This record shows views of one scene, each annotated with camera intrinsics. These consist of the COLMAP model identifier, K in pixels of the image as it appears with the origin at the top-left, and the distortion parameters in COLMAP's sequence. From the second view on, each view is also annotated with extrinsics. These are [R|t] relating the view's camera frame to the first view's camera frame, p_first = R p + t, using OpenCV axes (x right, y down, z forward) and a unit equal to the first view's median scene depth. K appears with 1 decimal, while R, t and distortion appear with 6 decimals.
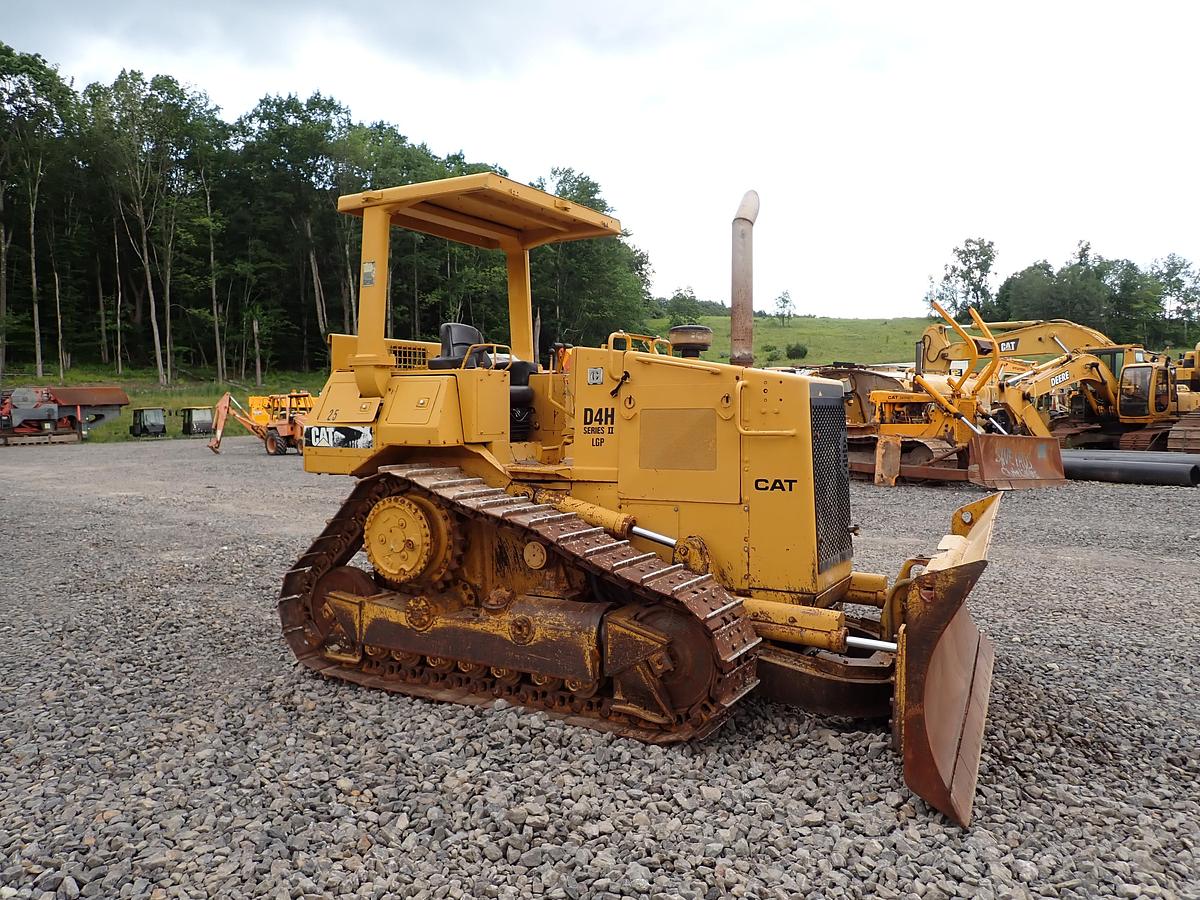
lens RADIAL K [[891.2, 0, 600.1], [0, 891.2, 447.7], [0, 0, 1]] dist [0.008361, -0.007831]
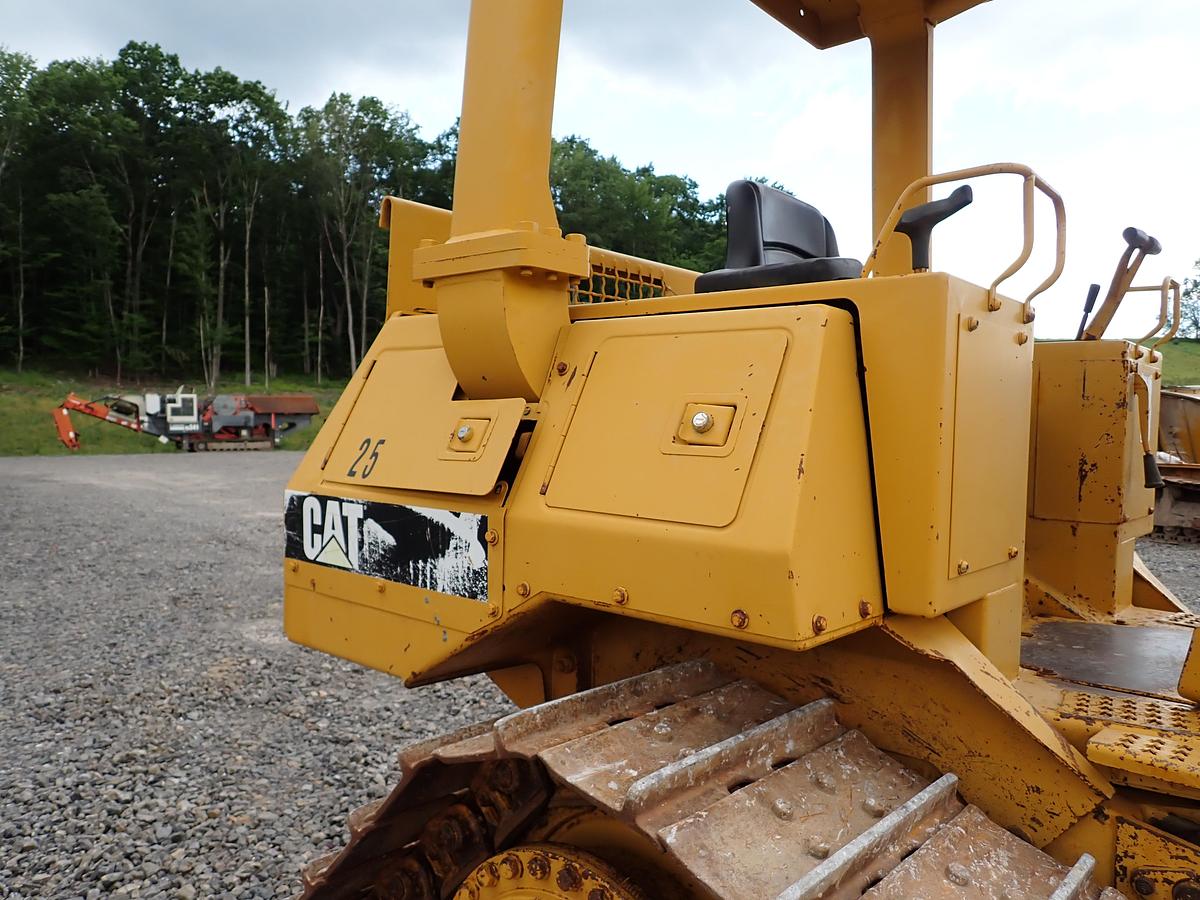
lens RADIAL K [[891.2, 0, 600.1], [0, 891.2, 447.7], [0, 0, 1]] dist [0.008361, -0.007831]
pose [[0.980067, 0.031331, -0.196180, -0.174718], [-0.035406, 0.999223, -0.017300, -0.038565], [0.195485, 0.023901, 0.980415, 0.752769]]
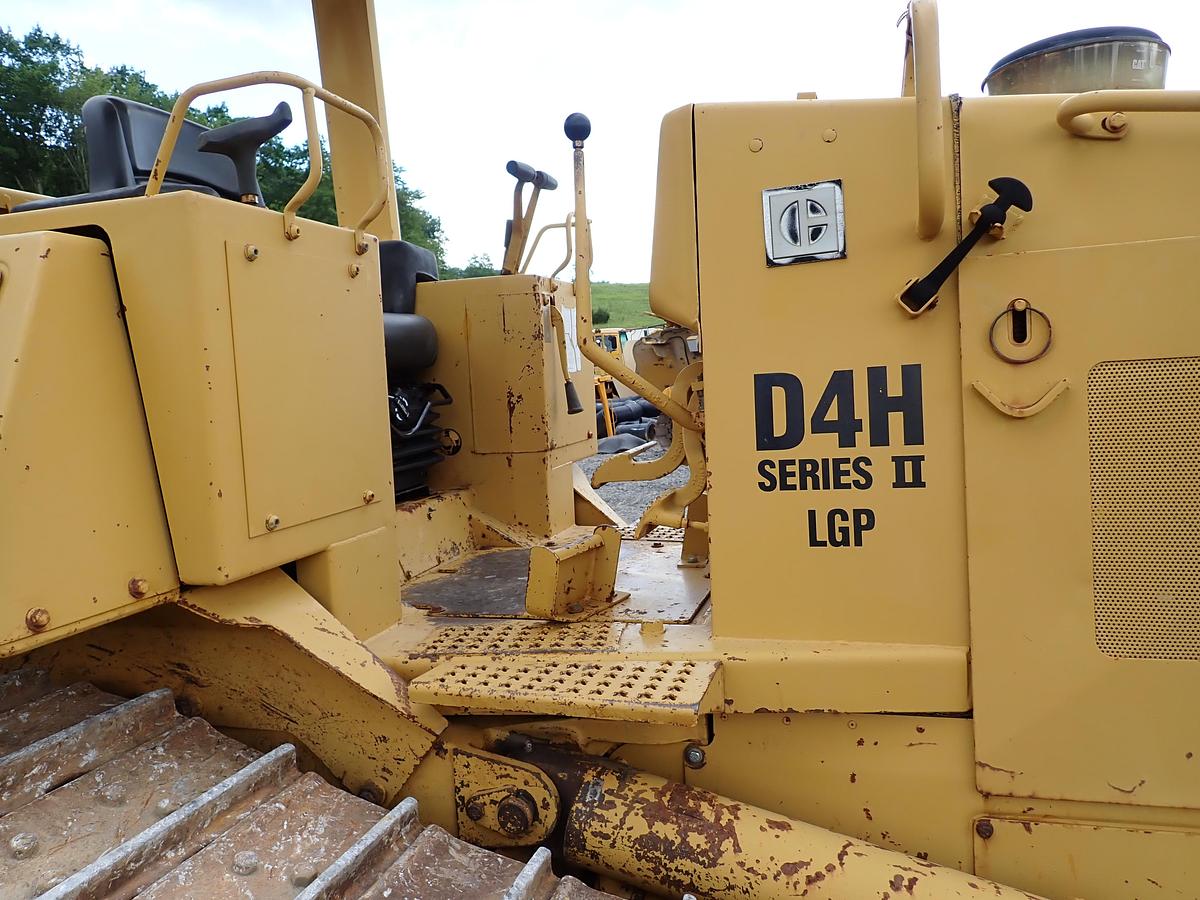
lens RADIAL K [[891.2, 0, 600.1], [0, 891.2, 447.7], [0, 0, 1]] dist [0.008361, -0.007831]
pose [[0.974108, -0.066620, 0.216045, -0.101413], [0.059481, 0.997452, 0.039386, -0.036355], [-0.218119, -0.025516, 0.975589, 0.774971]]
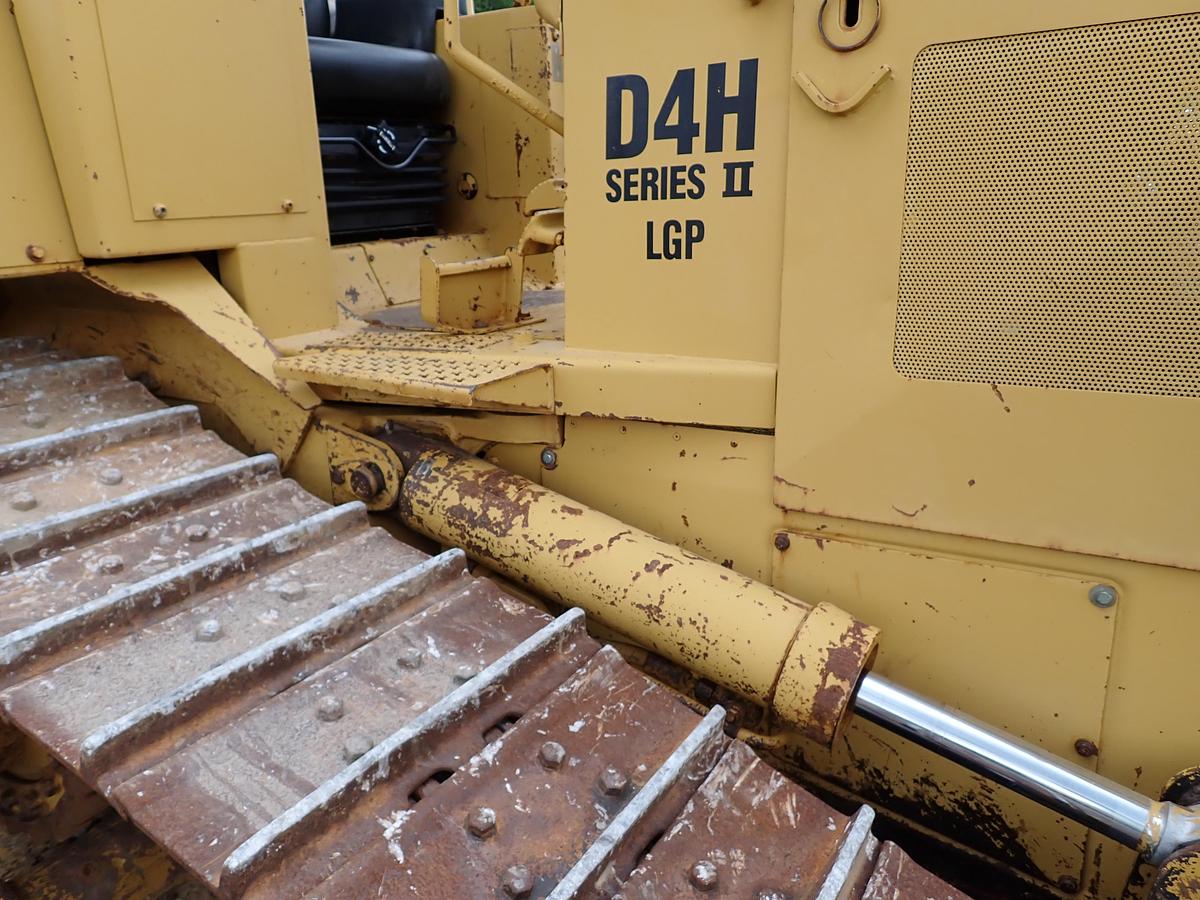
lens RADIAL K [[891.2, 0, 600.1], [0, 891.2, 447.7], [0, 0, 1]] dist [0.008361, -0.007831]
pose [[0.998913, -0.019945, -0.042140, -0.011738], [0.029517, 0.970205, 0.240479, -0.009438], [0.036088, -0.241462, 0.969739, 0.753870]]
